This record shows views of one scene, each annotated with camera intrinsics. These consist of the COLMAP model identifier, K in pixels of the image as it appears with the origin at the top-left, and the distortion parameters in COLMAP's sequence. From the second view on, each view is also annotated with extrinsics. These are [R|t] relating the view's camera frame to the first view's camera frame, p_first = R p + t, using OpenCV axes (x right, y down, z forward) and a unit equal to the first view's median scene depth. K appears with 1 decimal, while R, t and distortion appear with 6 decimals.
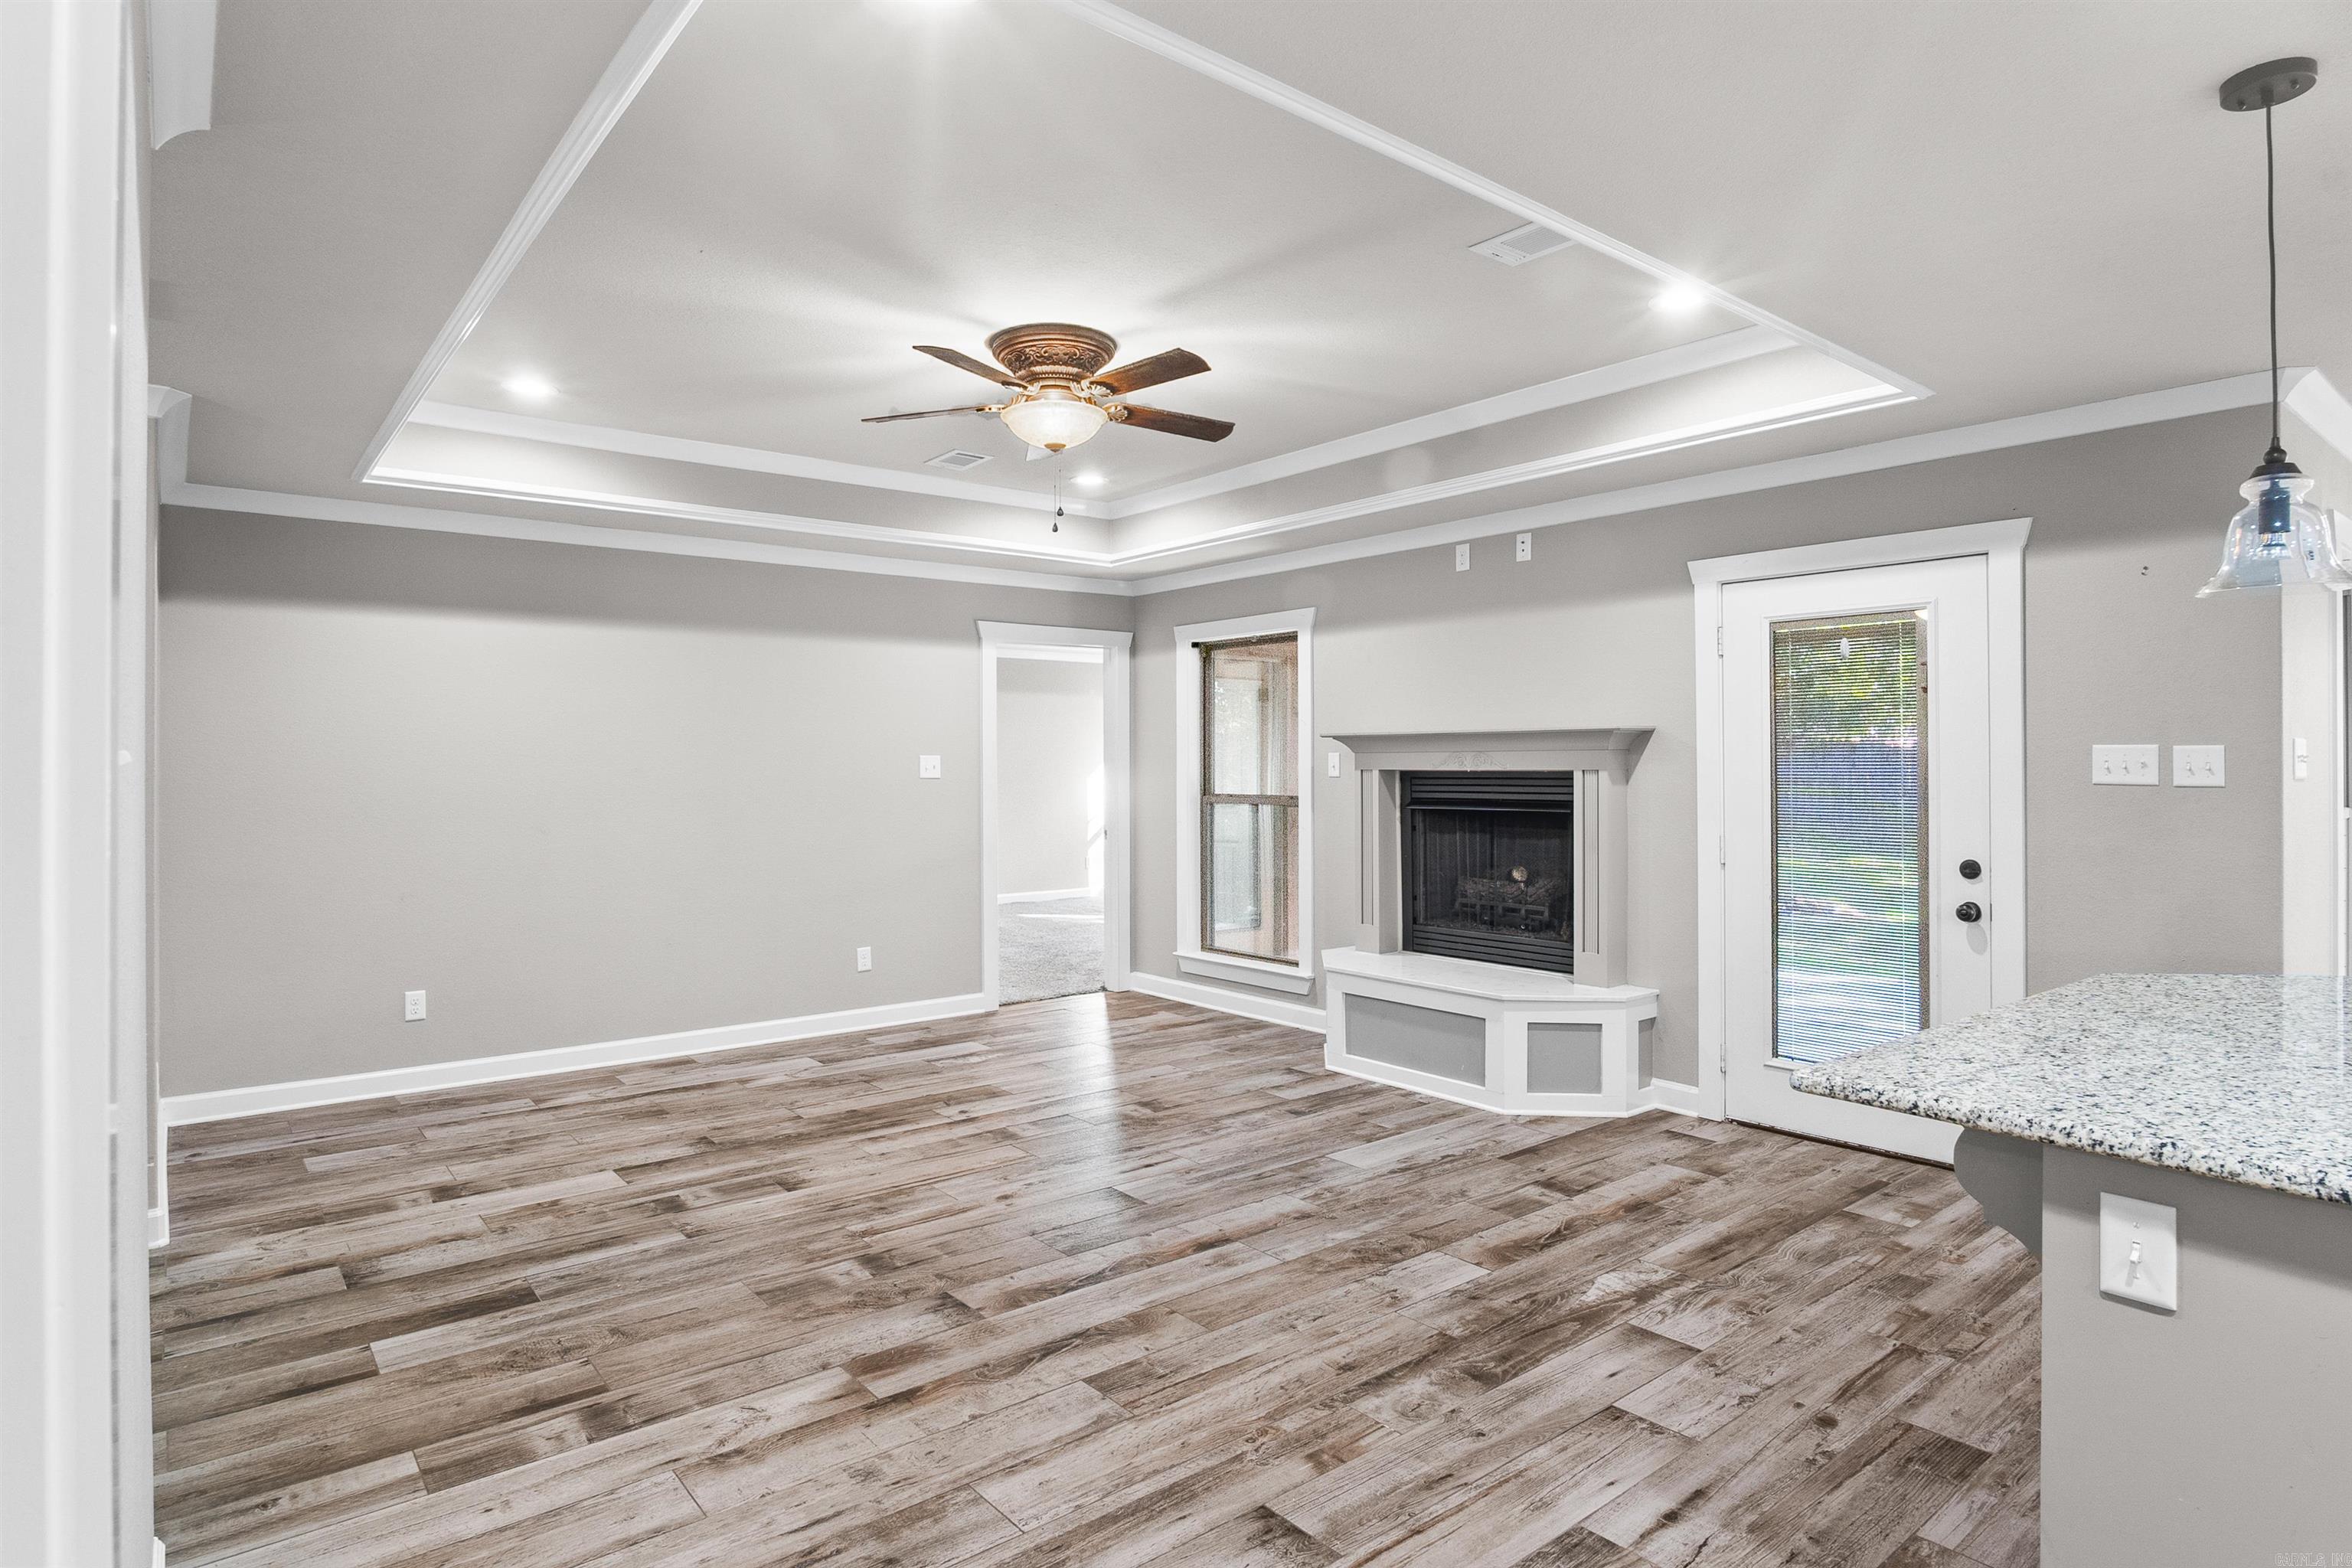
lens RADIAL K [[1263.2, 0, 1184.3], [0, 1263.2, 778.8], [0, 0, 1]] dist [-0.028036, 0.002377]
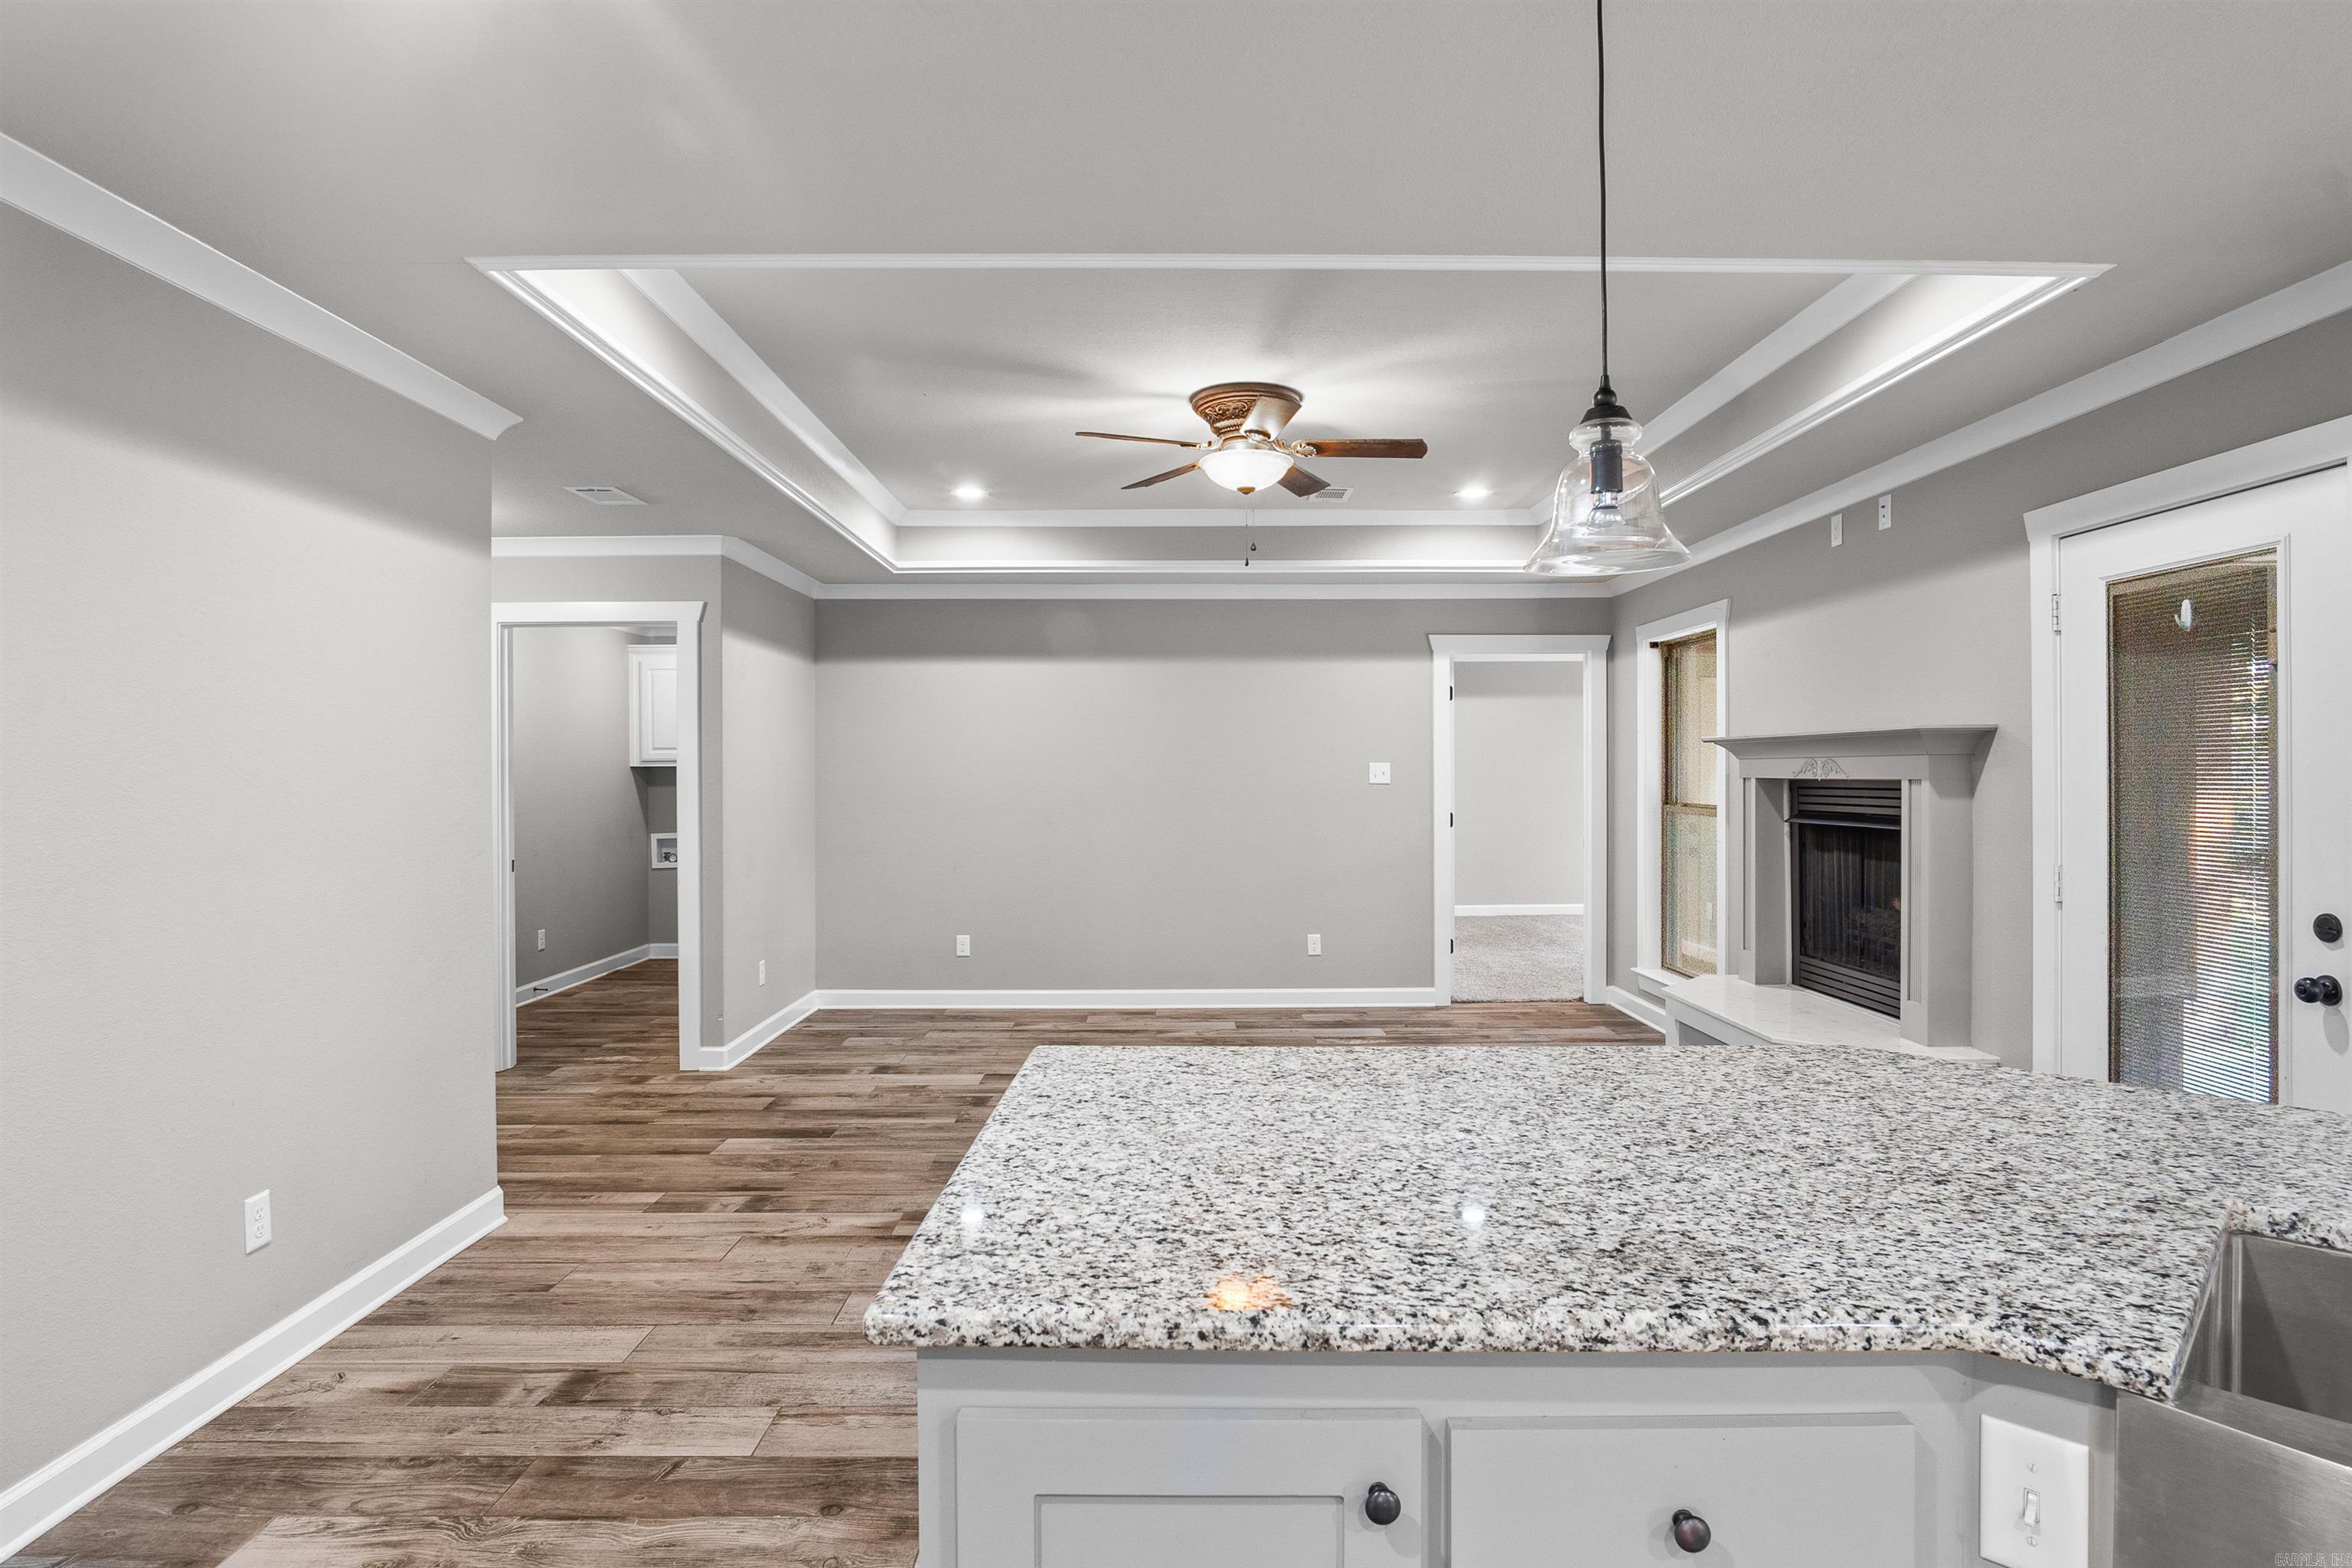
lens RADIAL K [[1263.2, 0, 1184.3], [0, 1263.2, 778.8], [0, 0, 1]] dist [-0.028036, 0.002377]
pose [[0.780293, 0.004891, -0.625395, 0.456451], [-0.007572, 0.999970, -0.001627, -0.002247], [0.625369, 0.006005, 0.780306, 0.066435]]
